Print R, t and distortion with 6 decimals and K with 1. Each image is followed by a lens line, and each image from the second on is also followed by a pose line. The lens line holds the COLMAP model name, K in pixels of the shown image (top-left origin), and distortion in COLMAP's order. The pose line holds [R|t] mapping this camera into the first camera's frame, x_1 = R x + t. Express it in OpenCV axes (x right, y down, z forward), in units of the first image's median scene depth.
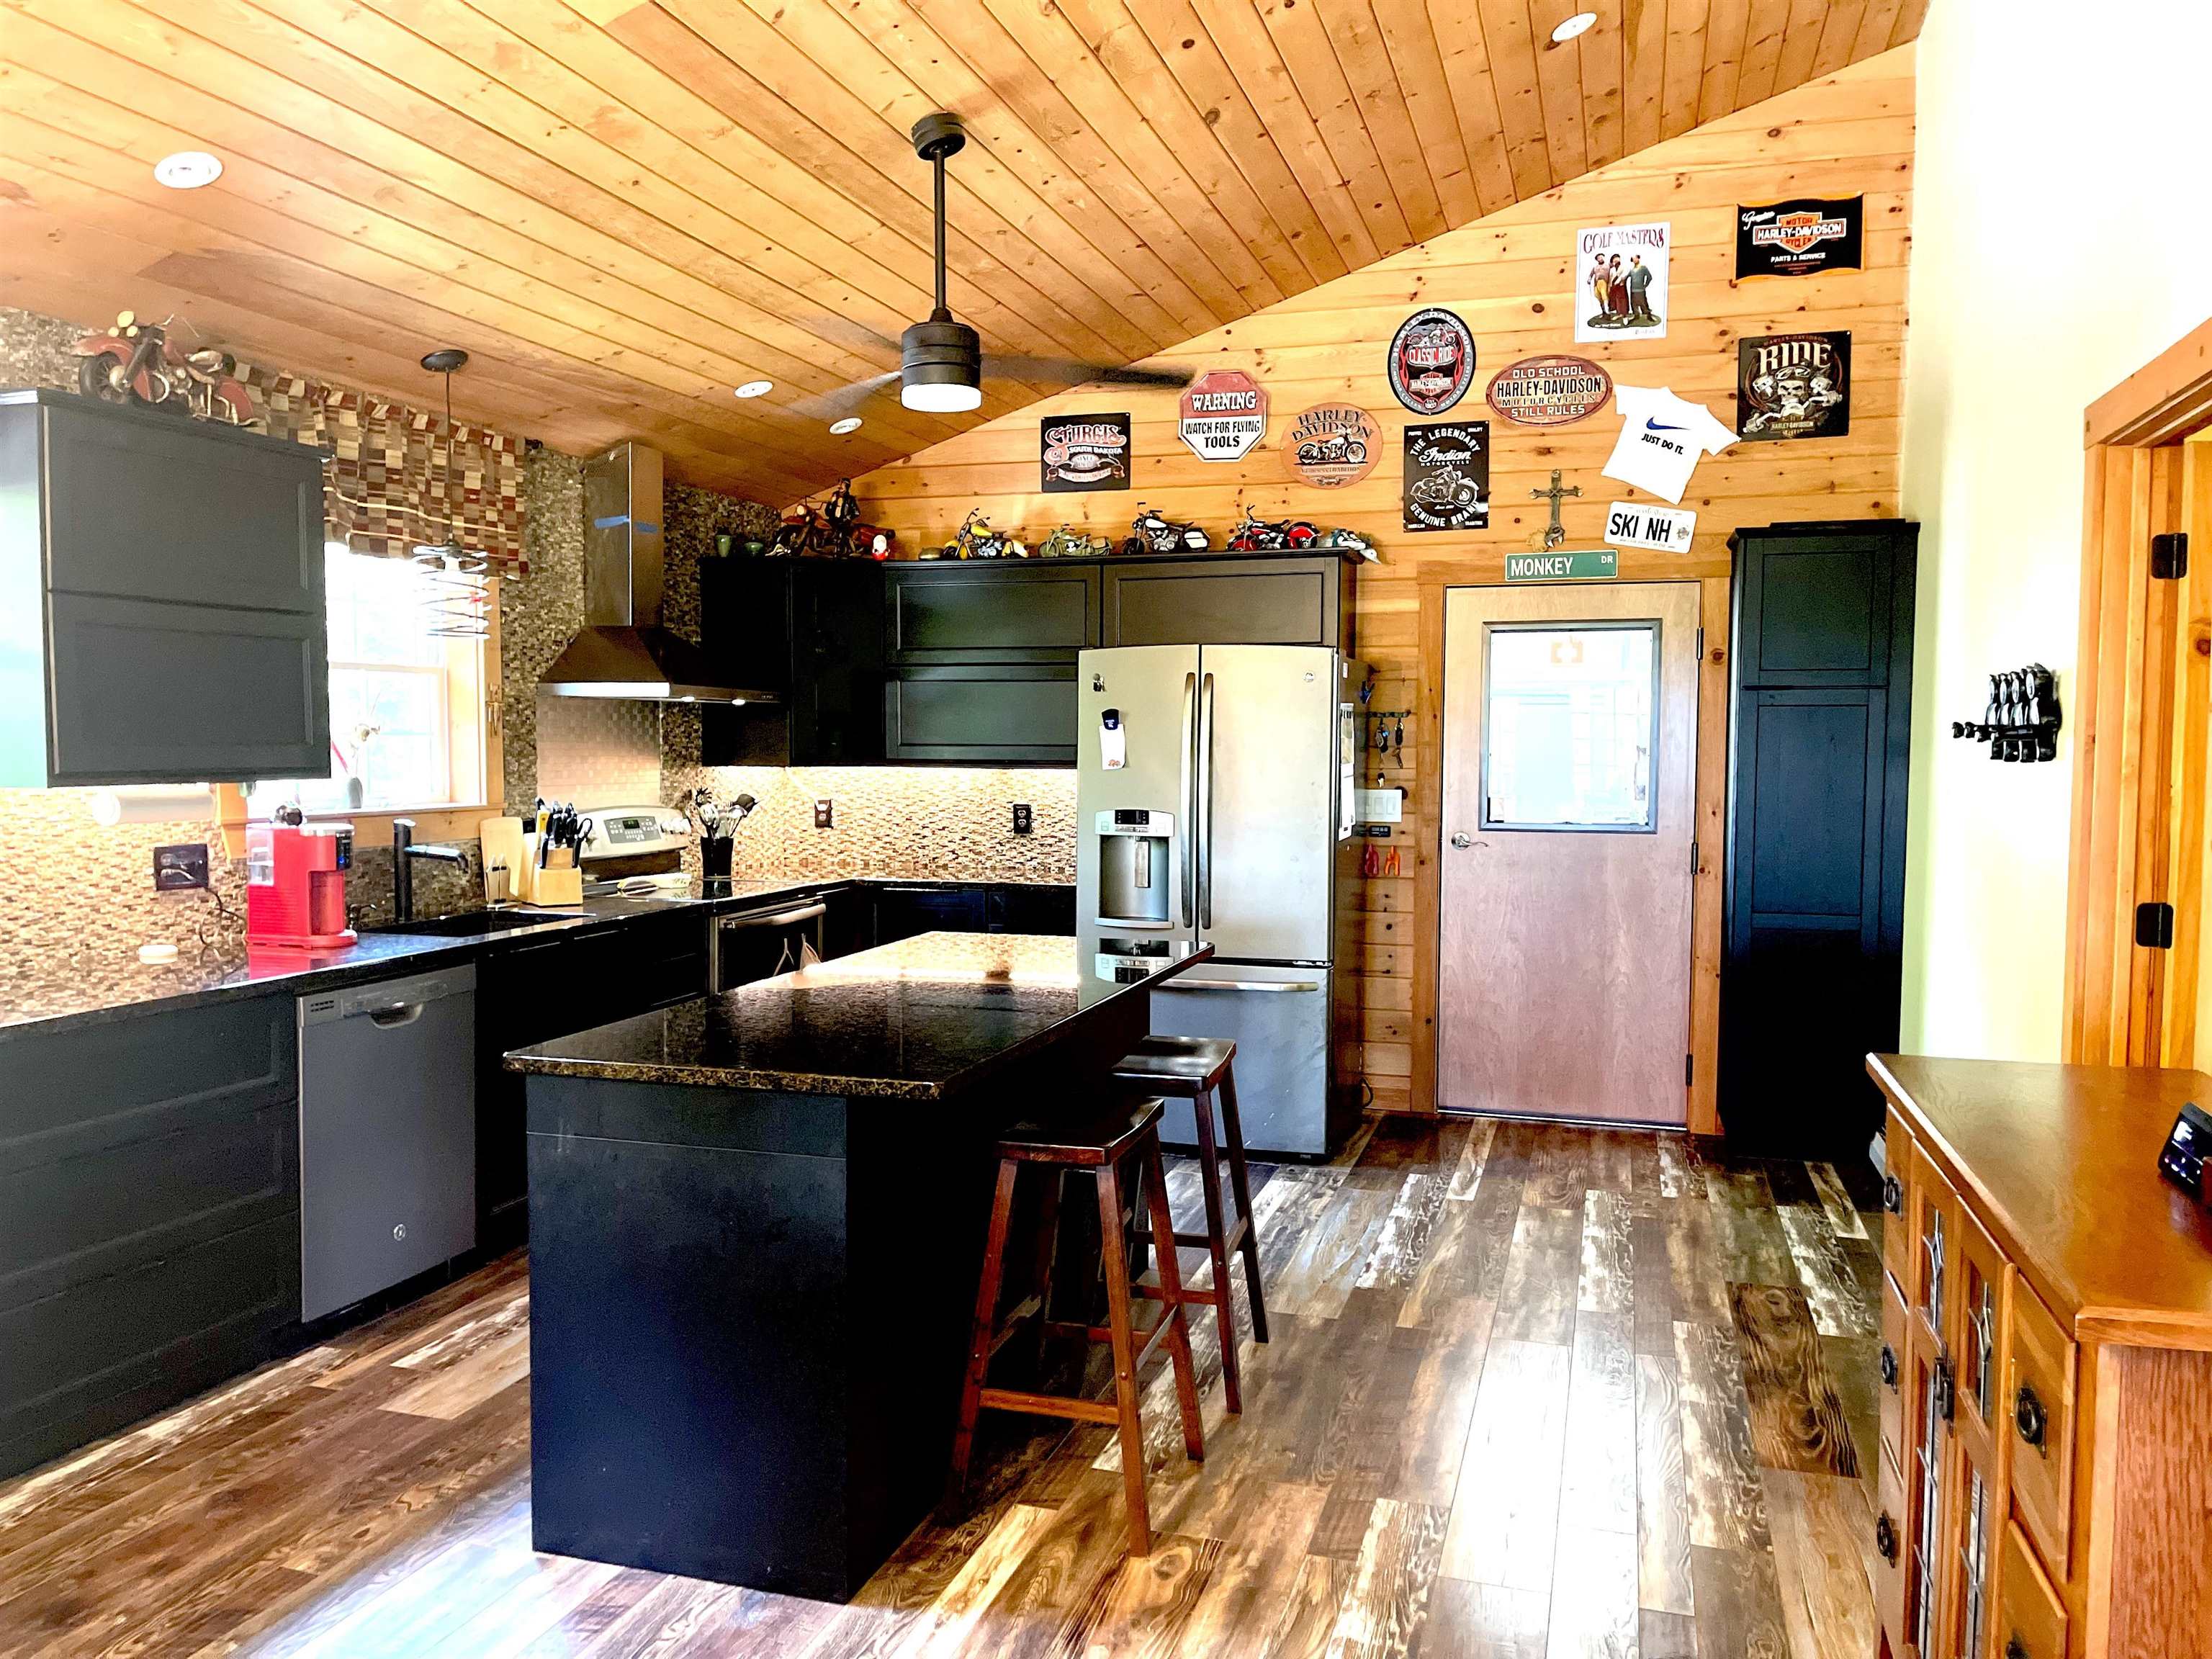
lens RADIAL K [[1651.2, 0, 1087.8], [0, 1651.2, 833.8], [0, 0, 1]] dist [0.055310, -0.076703]
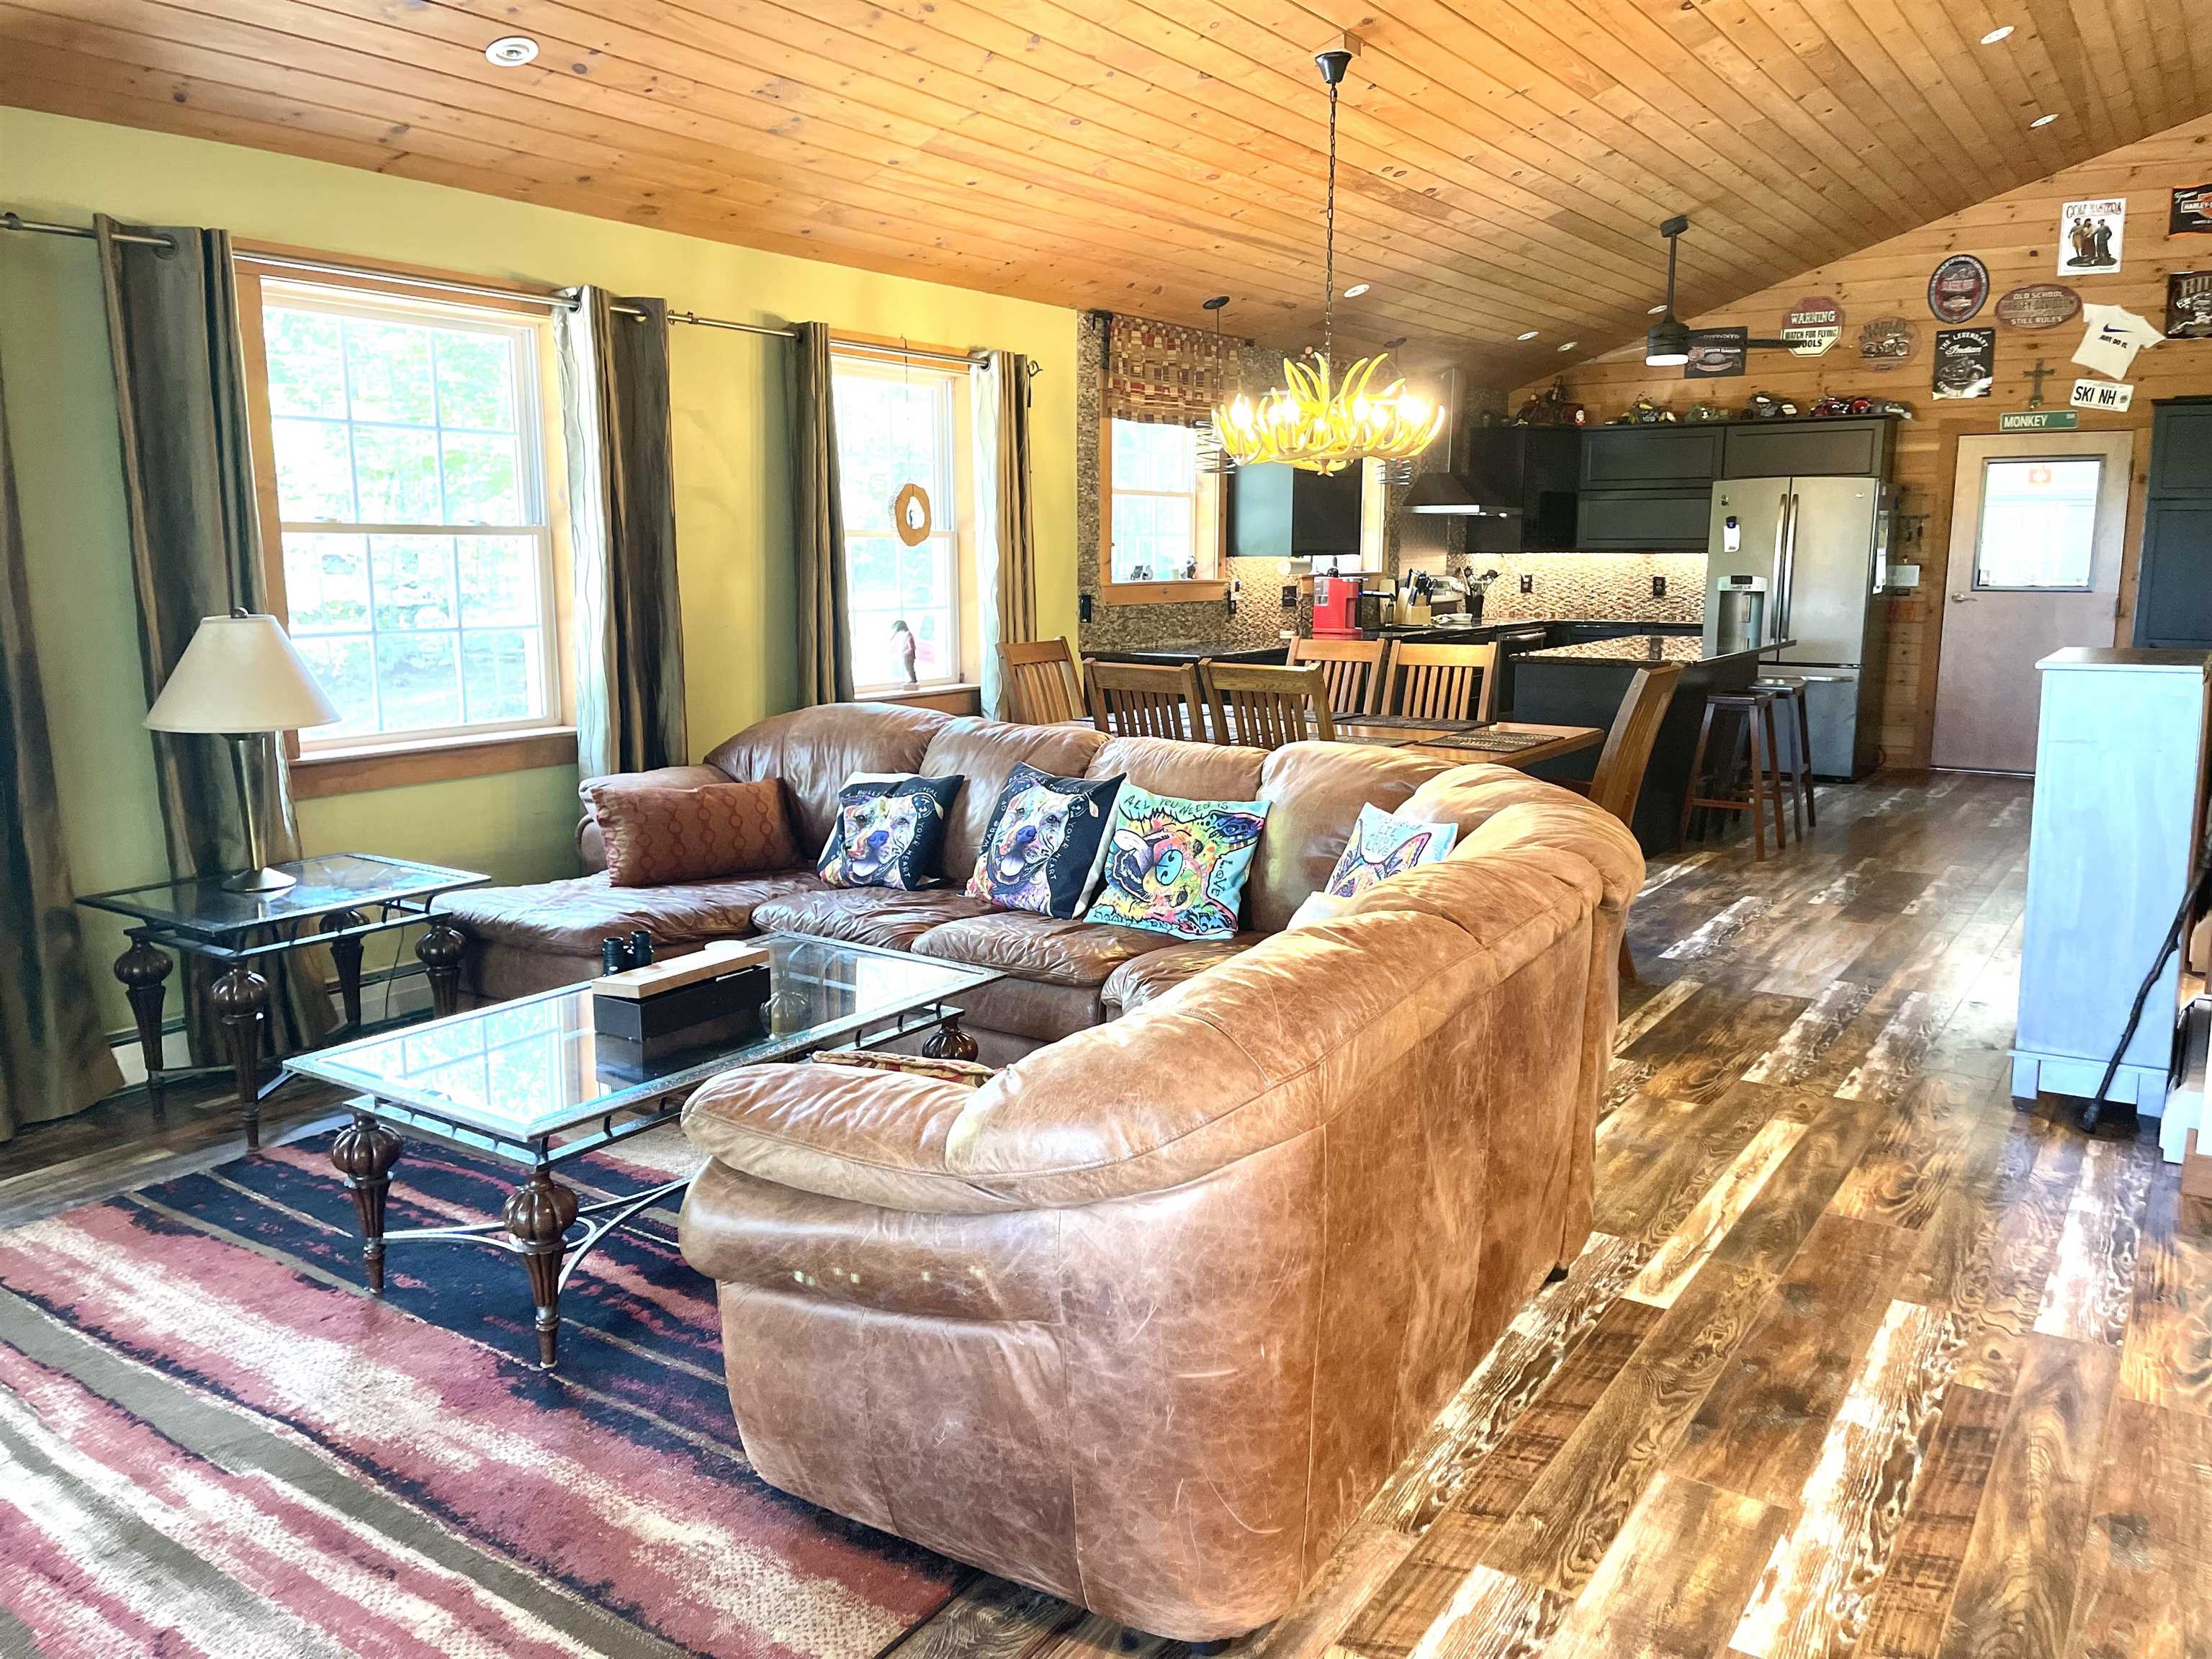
lens RADIAL K [[1665.9, 0, 1106.0], [0, 1665.9, 829.5], [0, 0, 1]] dist [0.065766, -0.090771]
pose [[0.958668, 0.042857, -0.281280, -0.100349], [-0.012041, 0.993816, 0.110382, 0.060328], [0.284271, -0.102433, 0.953256, -0.847009]]
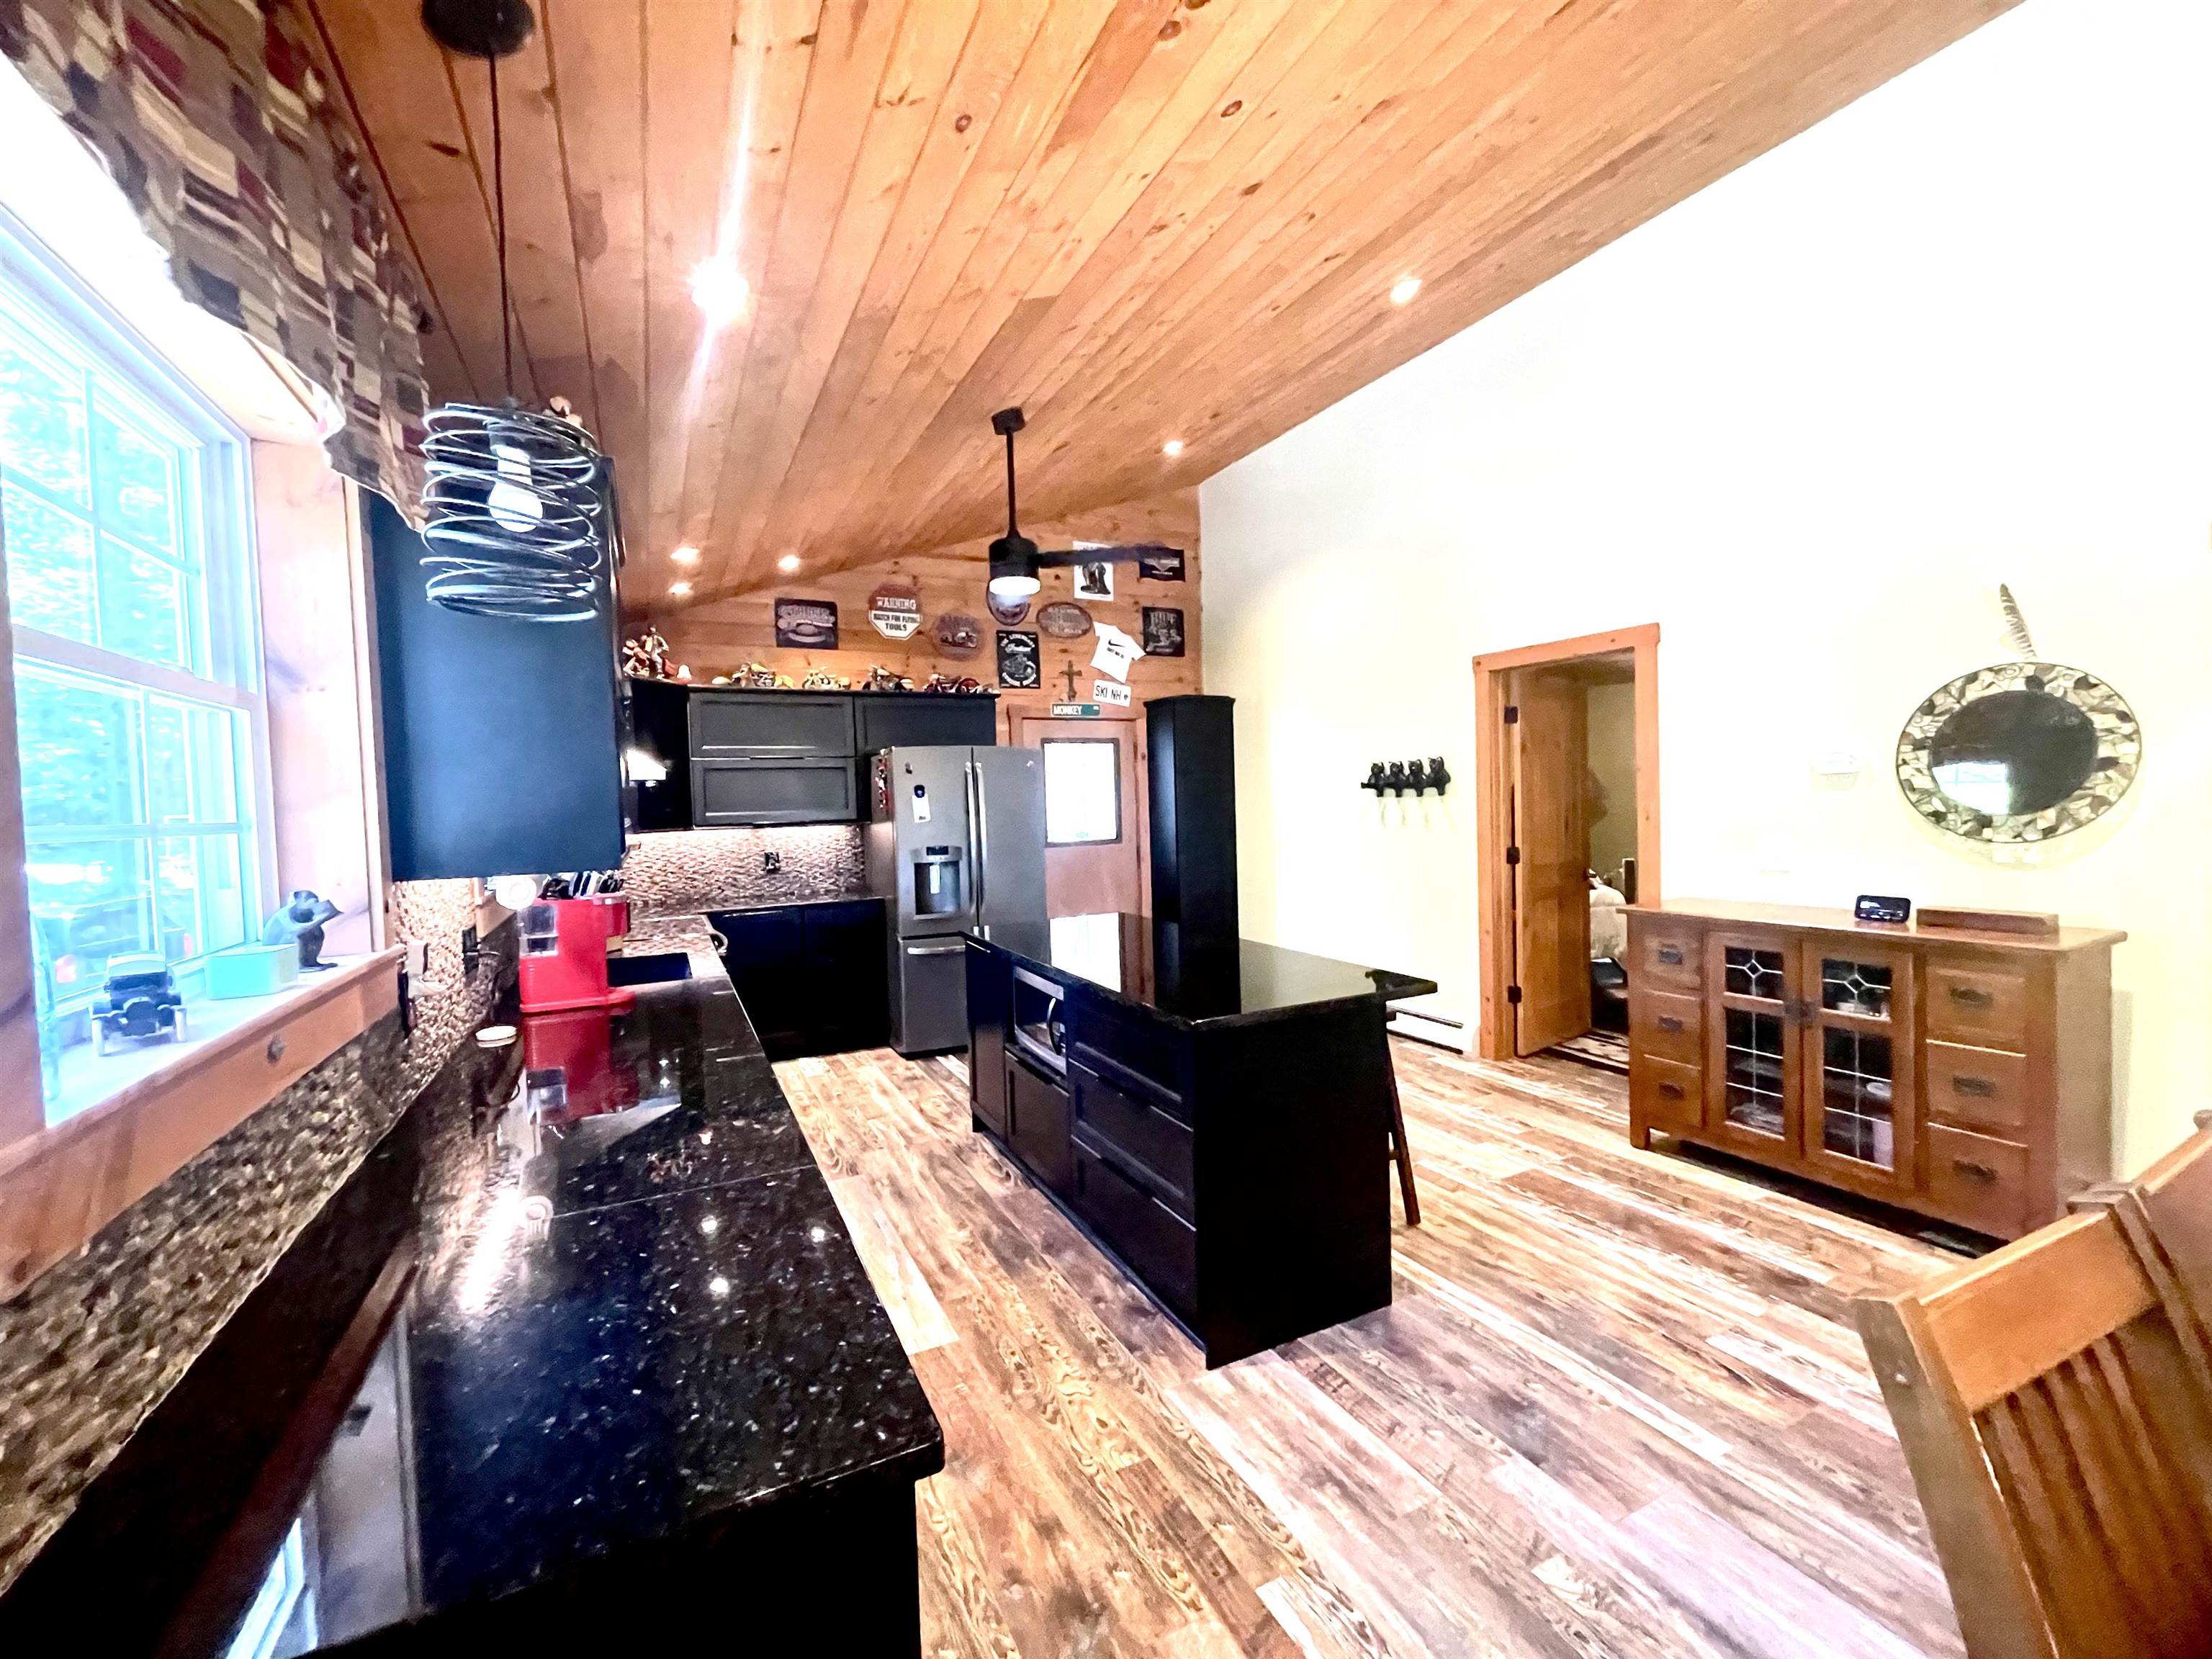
lens RADIAL K [[897.7, 0, 1084.6], [0, 897.7, 823.0], [0, 0, 1]] dist [0.001576, -0.000074]
pose [[0.720467, -0.041680, 0.692236, -0.460105], [0.071626, 0.997326, -0.014497, -0.013851], [-0.689780, 0.060027, 0.721526, 0.250024]]
